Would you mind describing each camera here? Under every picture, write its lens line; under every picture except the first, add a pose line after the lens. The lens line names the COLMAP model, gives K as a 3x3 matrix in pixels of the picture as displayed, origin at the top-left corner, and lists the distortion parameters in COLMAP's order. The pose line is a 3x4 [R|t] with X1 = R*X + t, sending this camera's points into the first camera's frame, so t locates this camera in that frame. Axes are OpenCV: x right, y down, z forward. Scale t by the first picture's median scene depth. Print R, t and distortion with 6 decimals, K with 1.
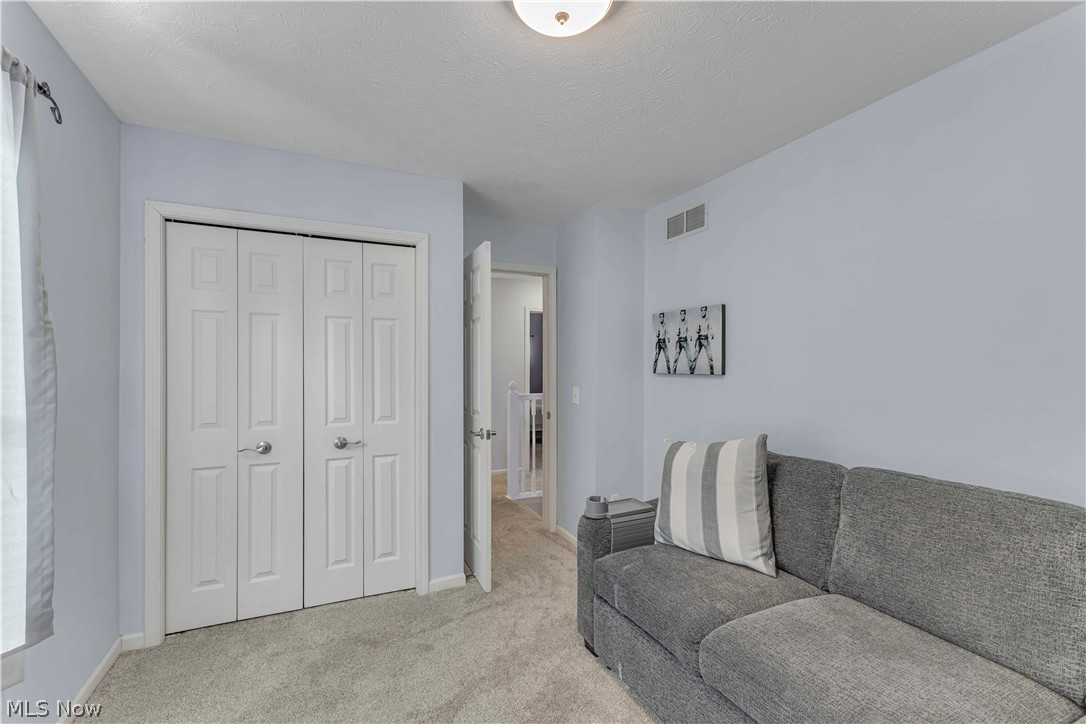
lens RADIAL K [[475.9, 0, 543.0], [0, 475.9, 362.0], [0, 0, 1]] dist [-0.001023, -0.000089]
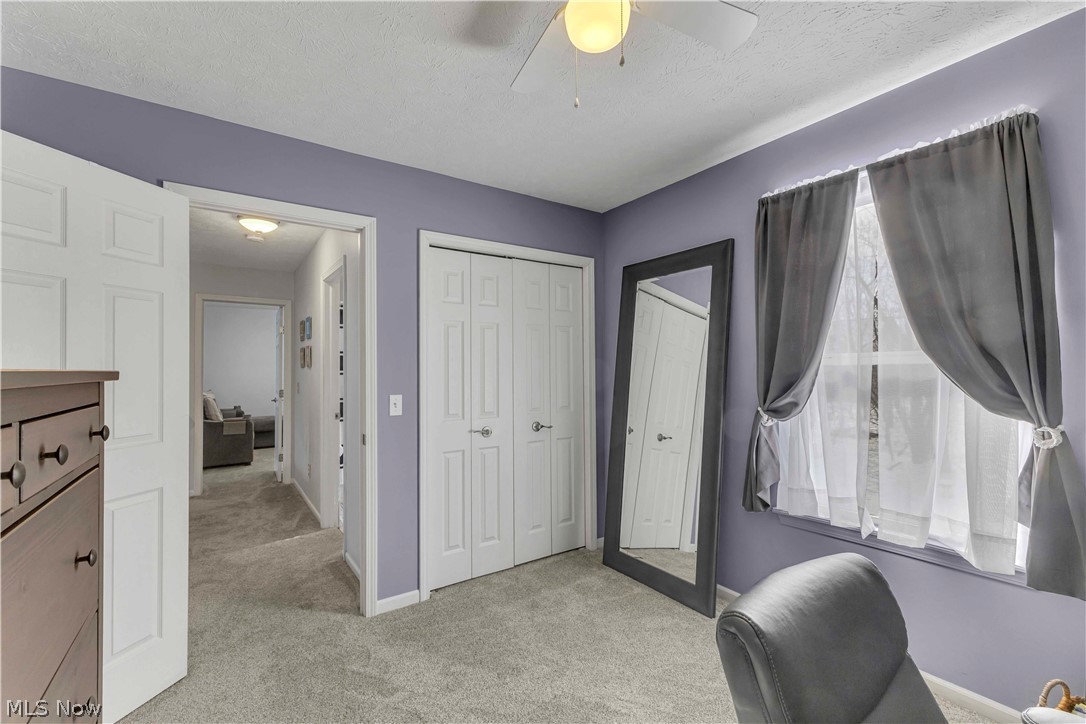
lens RADIAL K [[475.9, 0, 543.0], [0, 475.9, 362.0], [0, 0, 1]] dist [-0.001023, -0.000089]
pose [[0.984707, -0.007382, 0.174064, -0.658188], [0.007655, 0.999970, -0.000893, -0.000796], [-0.174052, 0.002212, 0.984734, -0.212121]]
